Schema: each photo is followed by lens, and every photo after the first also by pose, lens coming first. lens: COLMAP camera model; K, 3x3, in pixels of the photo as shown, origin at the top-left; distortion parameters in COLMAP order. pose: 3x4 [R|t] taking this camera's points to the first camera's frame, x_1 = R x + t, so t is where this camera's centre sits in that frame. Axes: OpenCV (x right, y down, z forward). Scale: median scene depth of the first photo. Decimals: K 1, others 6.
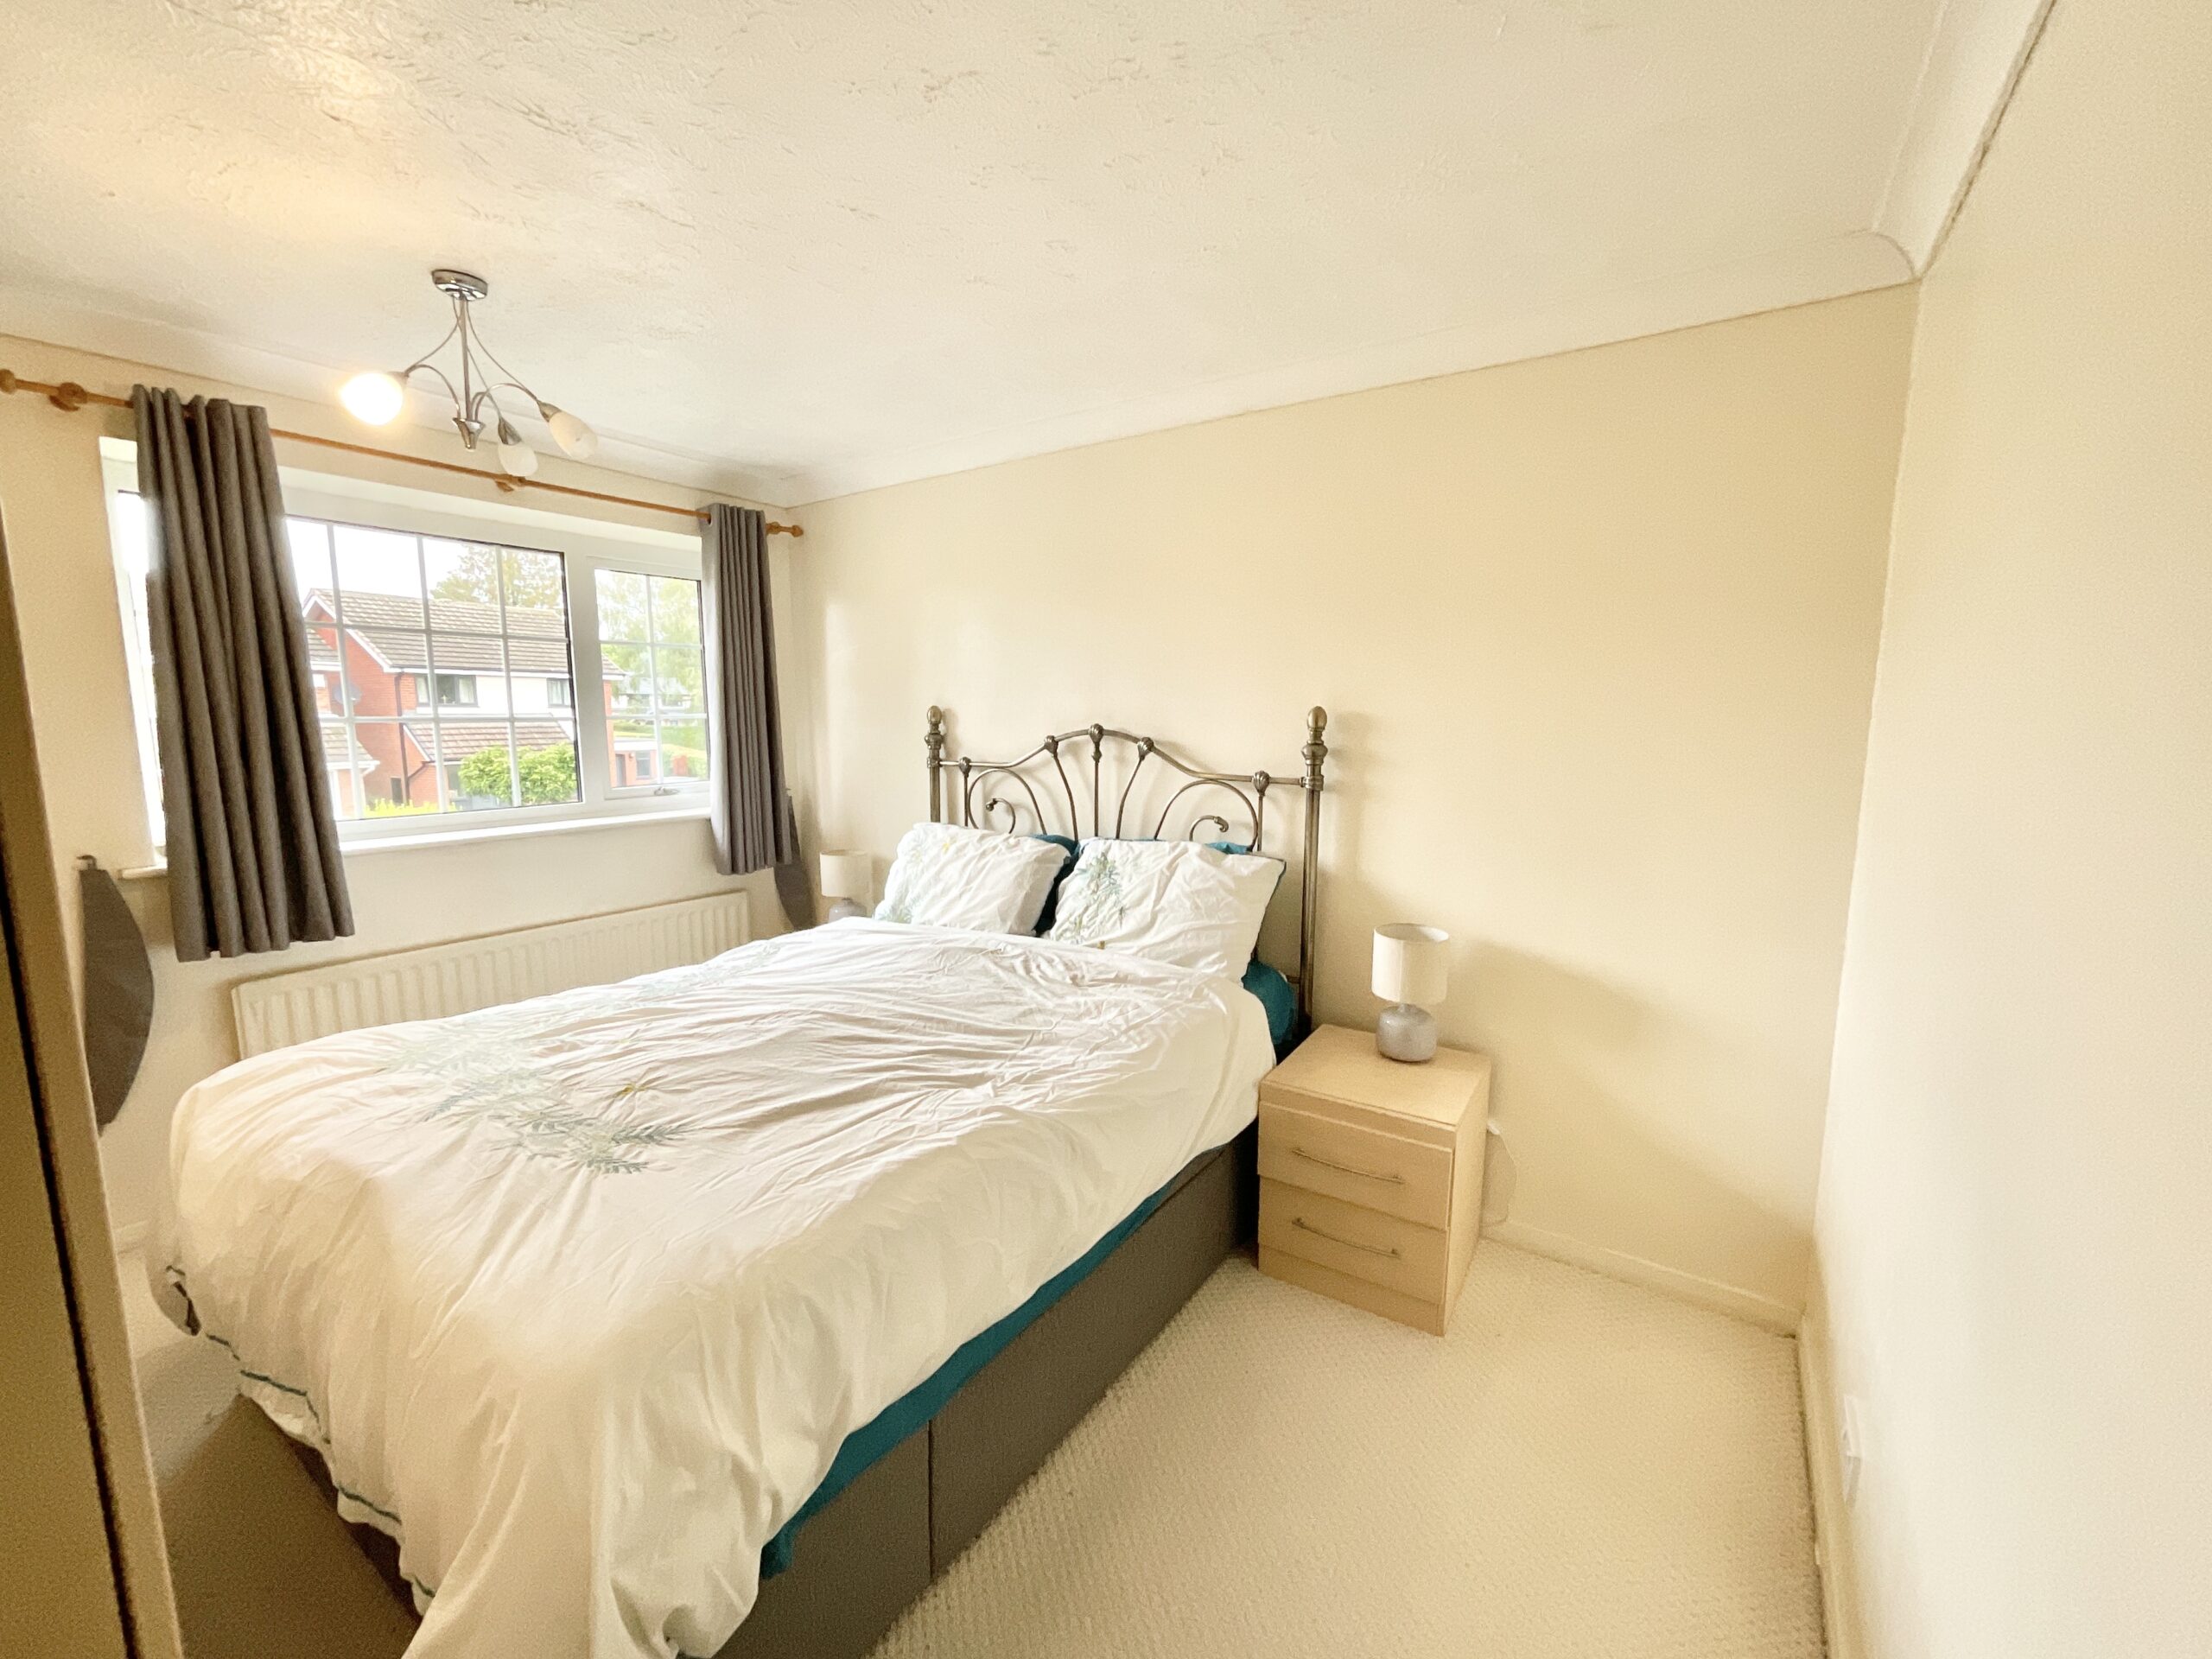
lens RADIAL K [[898.5, 0, 1102.3], [0, 898.5, 831.8], [0, 0, 1]] dist [-0.001112, -0.000576]
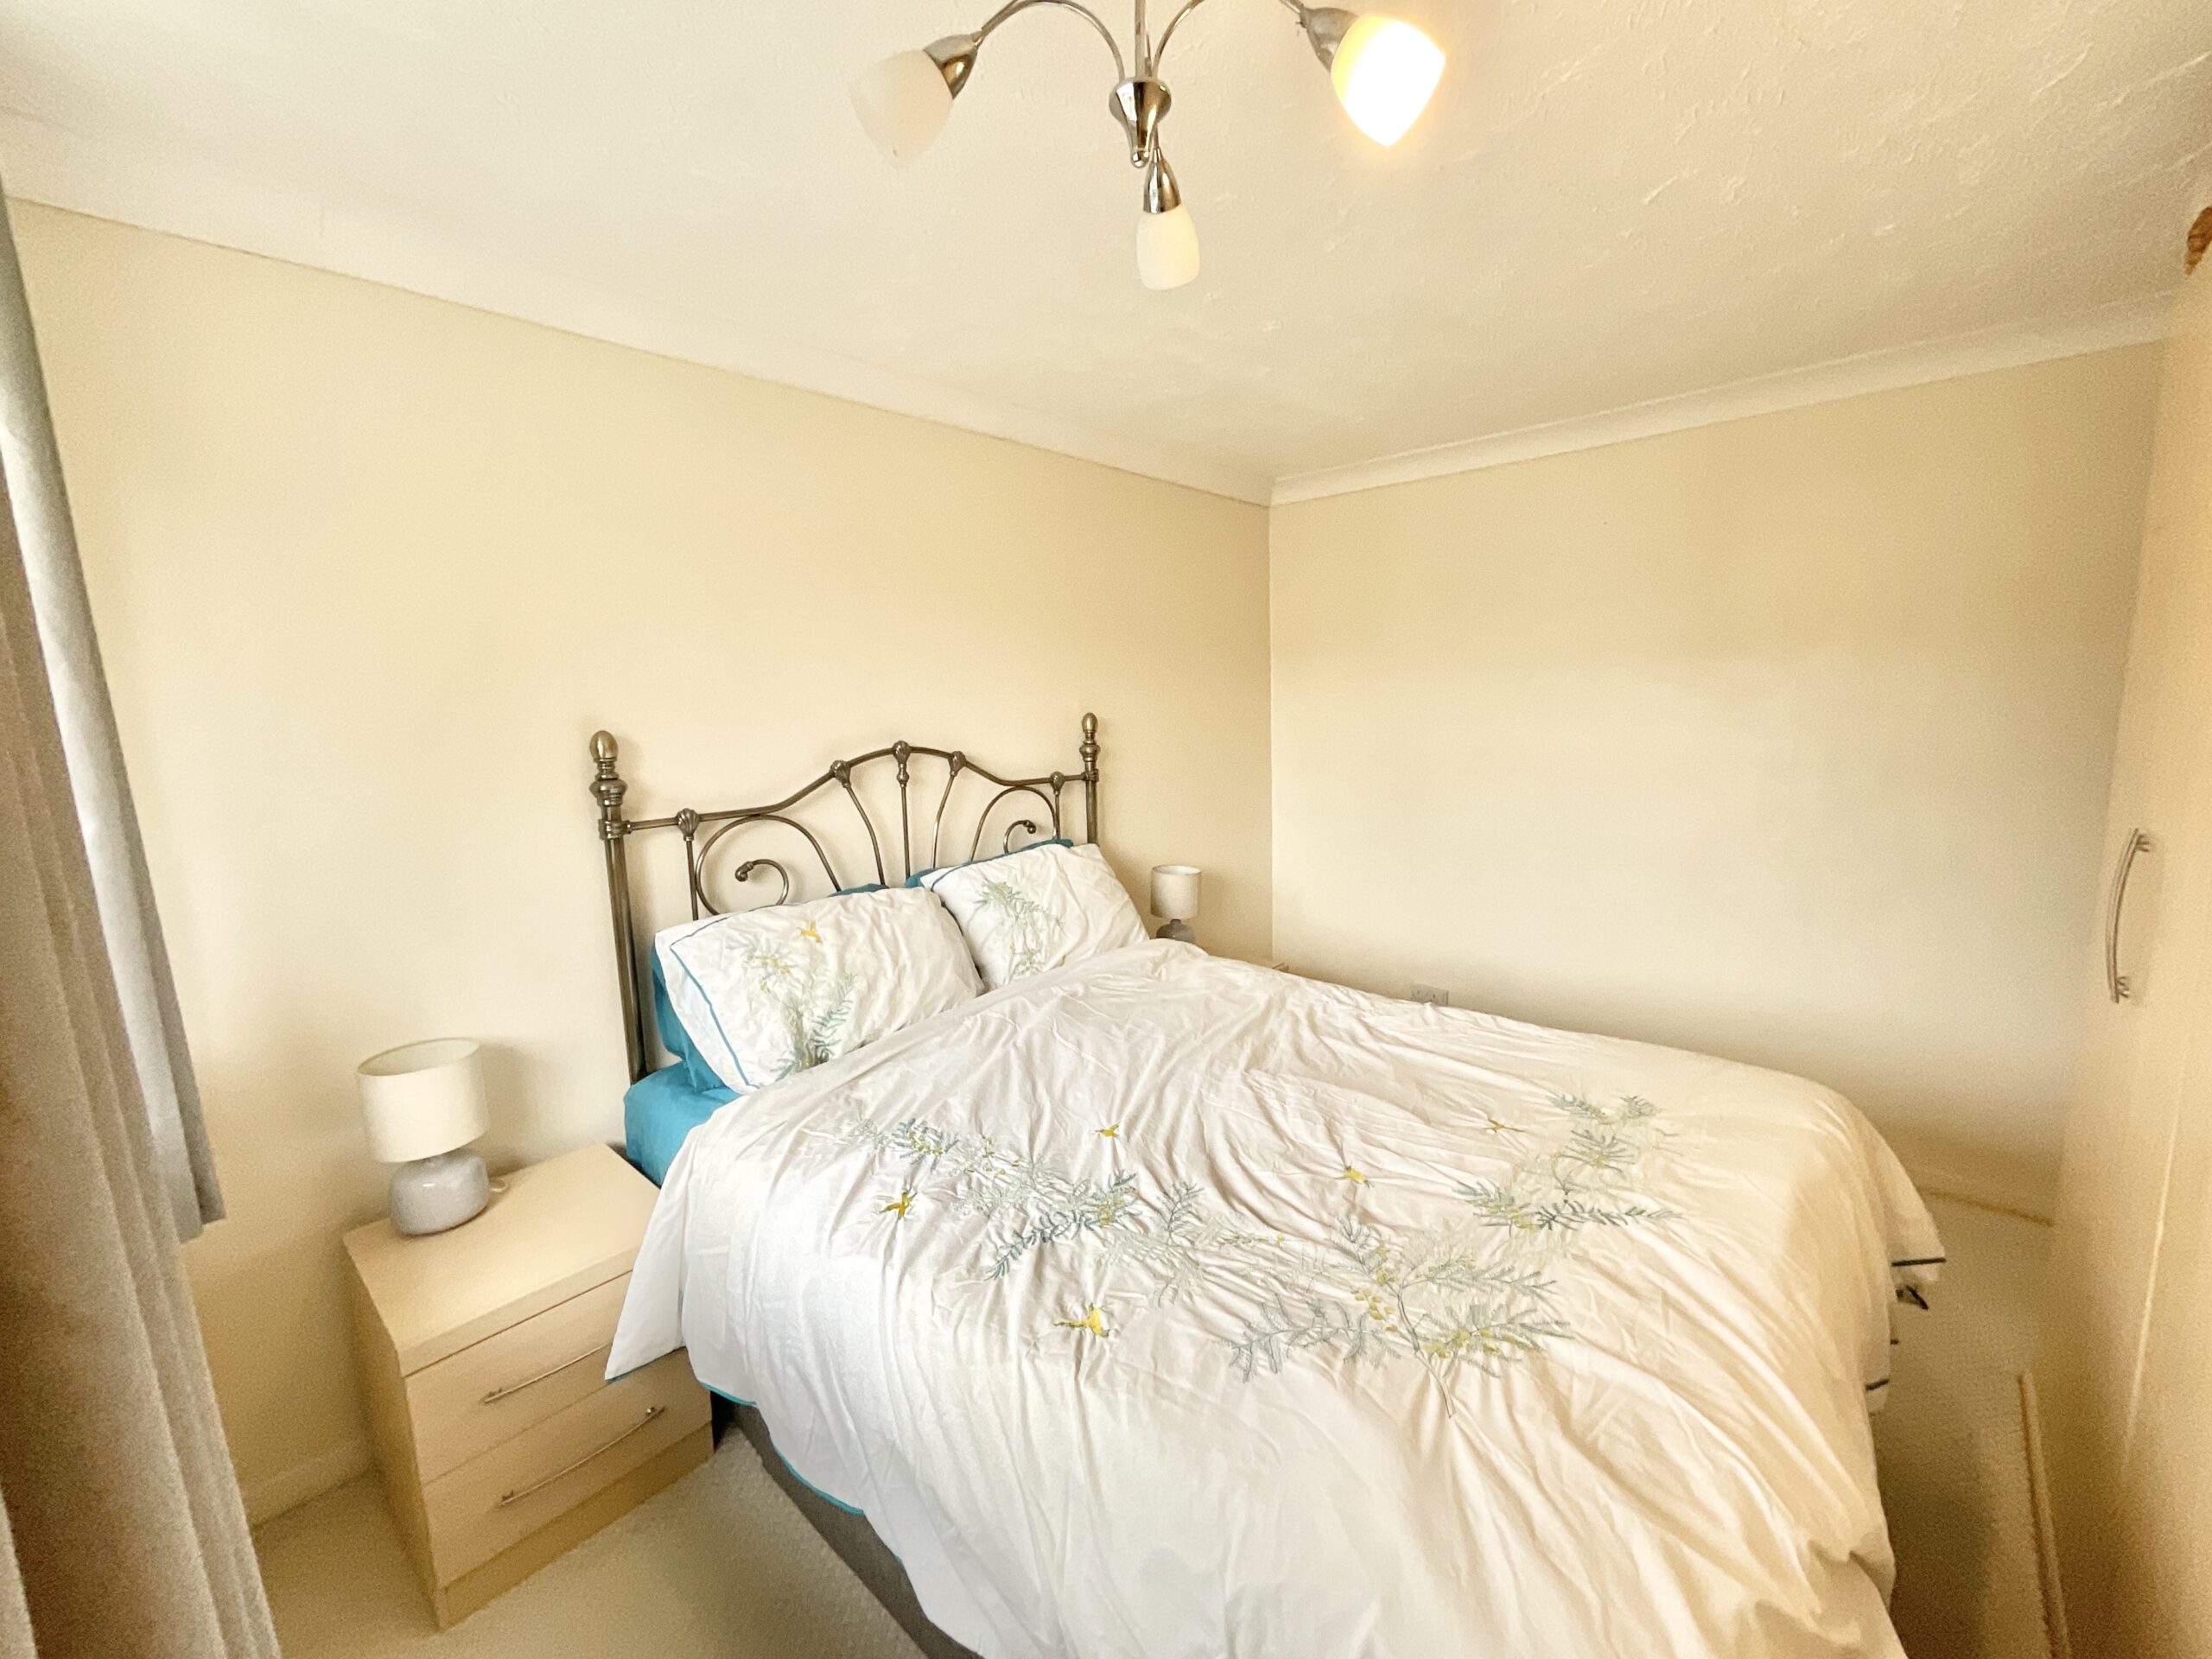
lens RADIAL K [[898.5, 0, 1102.3], [0, 898.5, 831.8], [0, 0, 1]] dist [-0.001112, -0.000576]
pose [[0.134274, -0.152037, 0.979212, -0.863571], [0.157503, 0.978873, 0.130387, -0.122277], [-0.978347, 0.136721, 0.155383, 0.725885]]
